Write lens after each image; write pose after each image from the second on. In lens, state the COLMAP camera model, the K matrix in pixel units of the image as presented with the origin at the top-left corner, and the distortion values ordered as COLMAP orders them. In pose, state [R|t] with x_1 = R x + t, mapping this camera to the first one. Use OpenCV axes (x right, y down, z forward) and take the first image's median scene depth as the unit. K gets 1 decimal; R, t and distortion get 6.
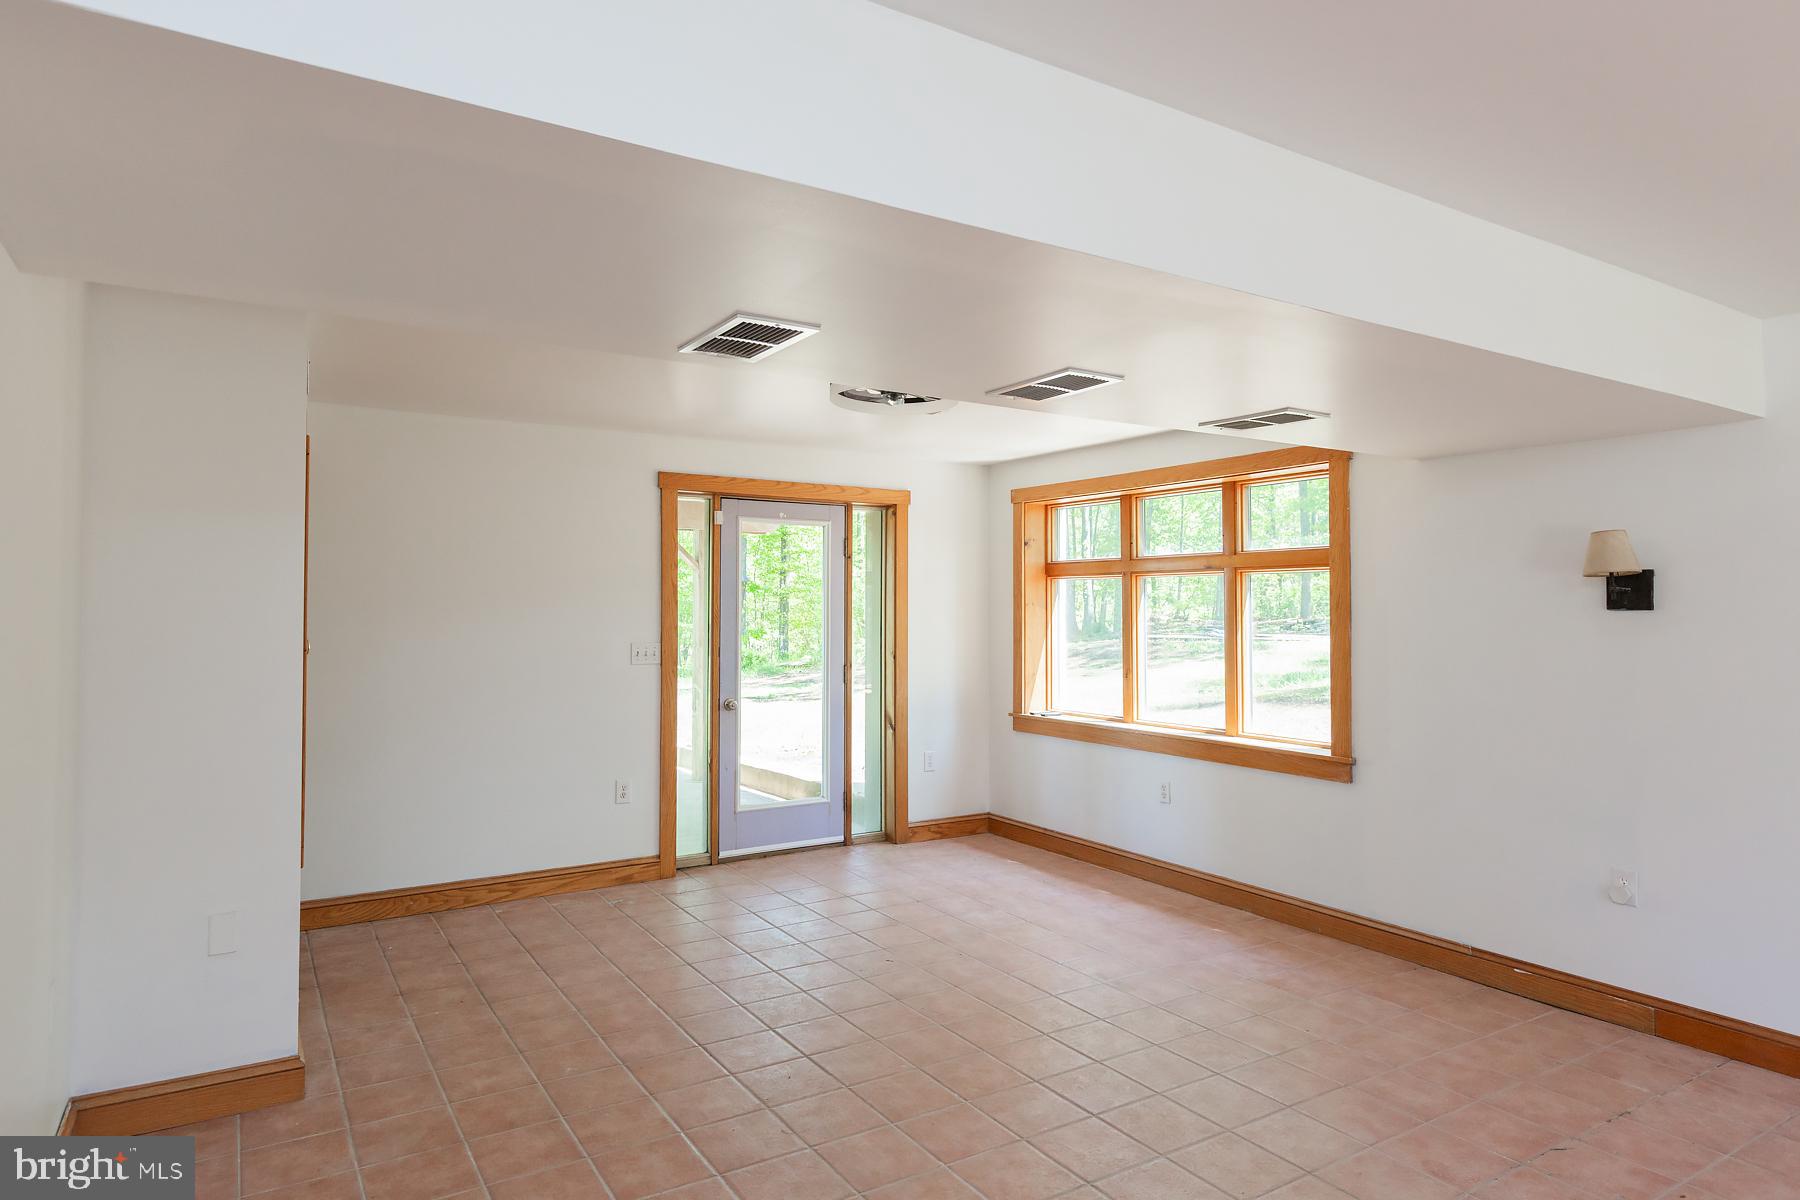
lens RADIAL K [[1058.0, 0, 900.0], [0, 1058.0, 600.0], [0, 0, 1]] dist [0.002569, 0.000756]
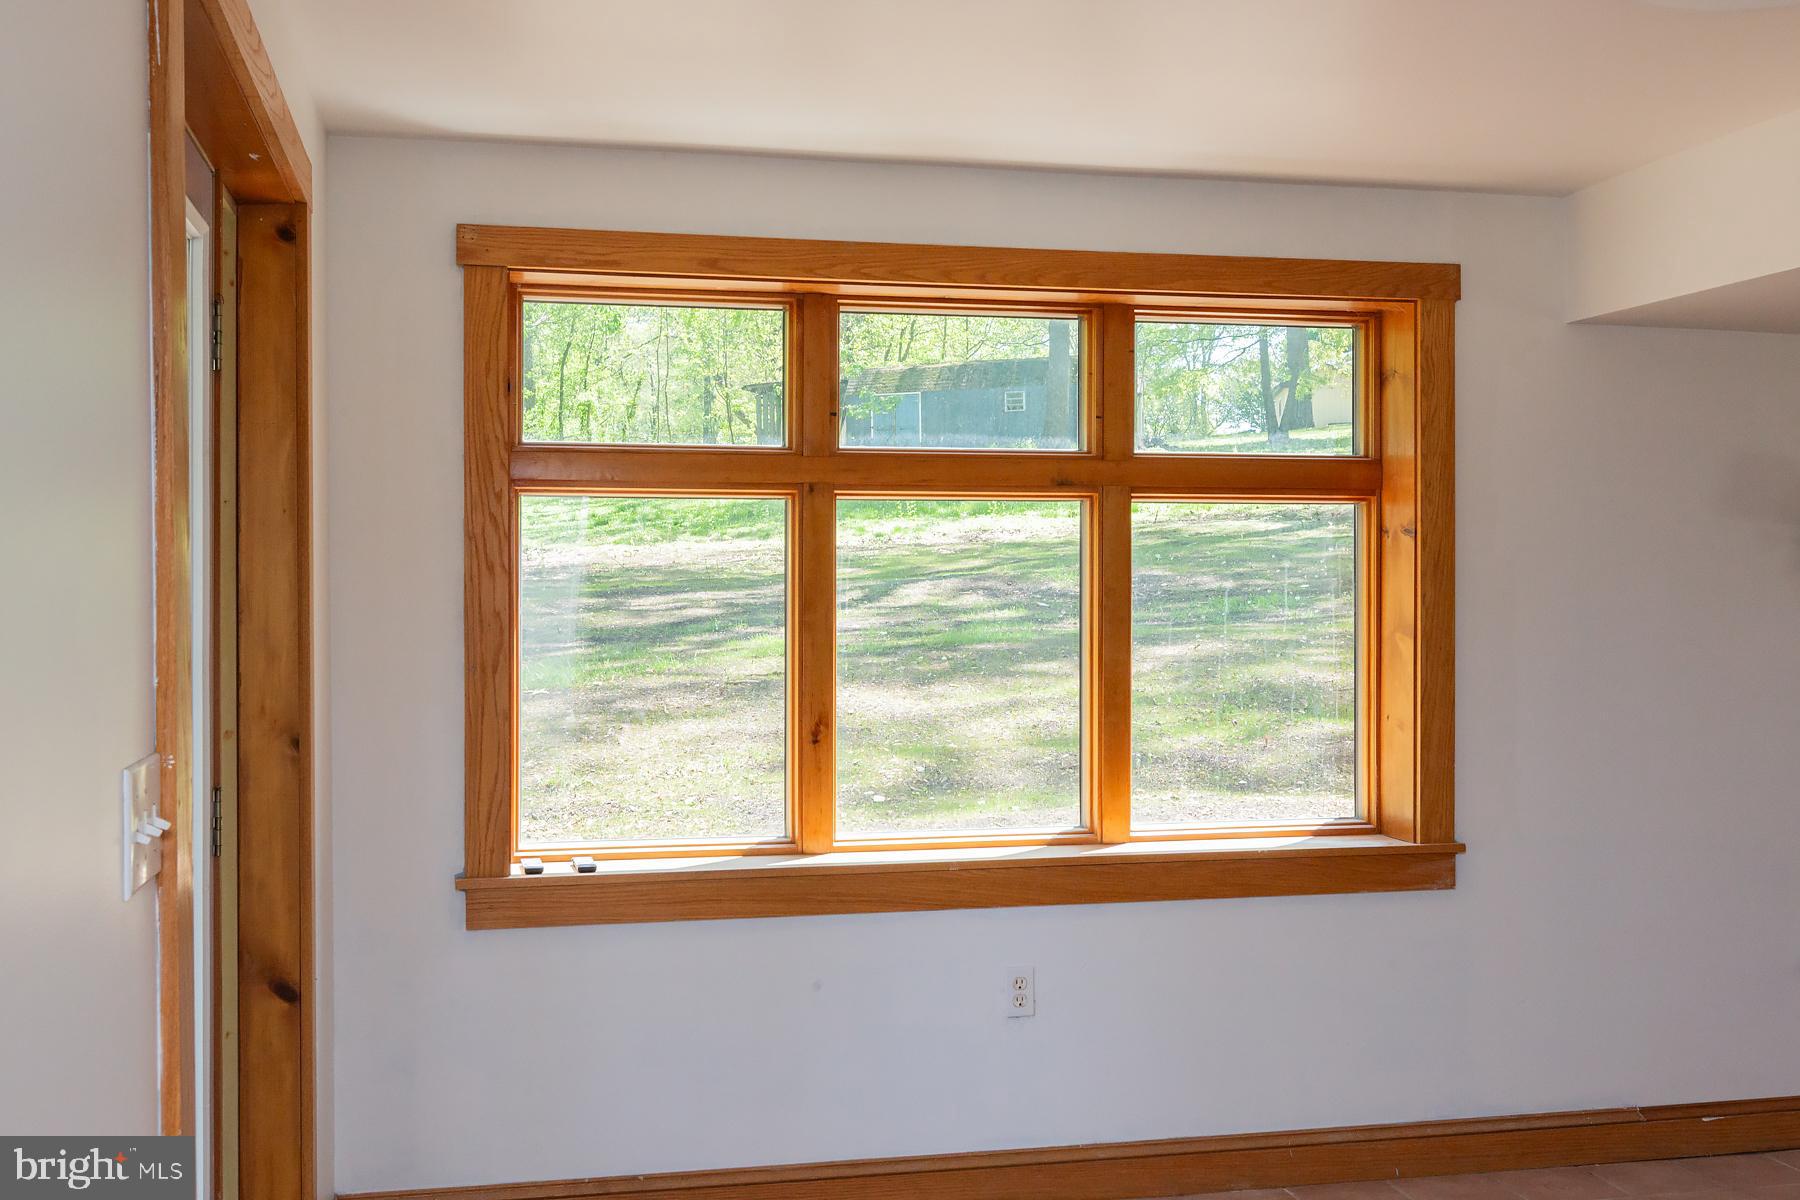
lens RADIAL K [[1896.4, 0, 890.4], [0, 1896.4, 590.2], [0, 0, 1]] dist [-0.007374, -0.006787]
pose [[0.326298, -0.007476, 0.945237, -0.527814], [-0.007462, 0.999917, 0.010484, 0.007821], [-0.945237, -0.010474, 0.326216, 0.831782]]
